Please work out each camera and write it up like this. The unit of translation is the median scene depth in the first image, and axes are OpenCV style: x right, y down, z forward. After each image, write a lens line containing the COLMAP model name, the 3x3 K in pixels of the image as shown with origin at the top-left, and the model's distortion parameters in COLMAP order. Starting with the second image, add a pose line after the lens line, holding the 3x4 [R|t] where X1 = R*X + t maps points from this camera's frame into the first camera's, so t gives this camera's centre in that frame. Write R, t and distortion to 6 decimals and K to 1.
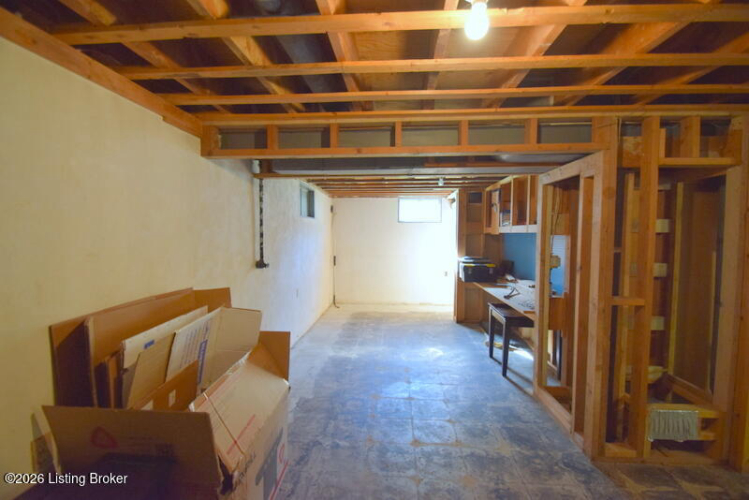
lens RADIAL K [[331.8, 0, 369.5], [0, 331.8, 247.4], [0, 0, 1]] dist [0.002121, -0.012706]
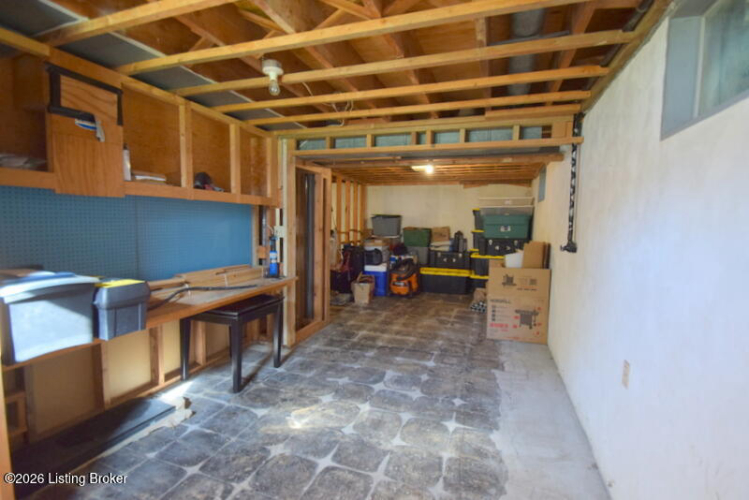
lens RADIAL K [[331.8, 0, 369.5], [0, 331.8, 247.4], [0, 0, 1]] dist [0.002121, -0.012706]
pose [[-0.960546, -0.046899, 0.274139, -0.070262], [-0.013422, 0.992348, 0.122738, -0.051979], [-0.277797, 0.114216, -0.953826, 2.060343]]
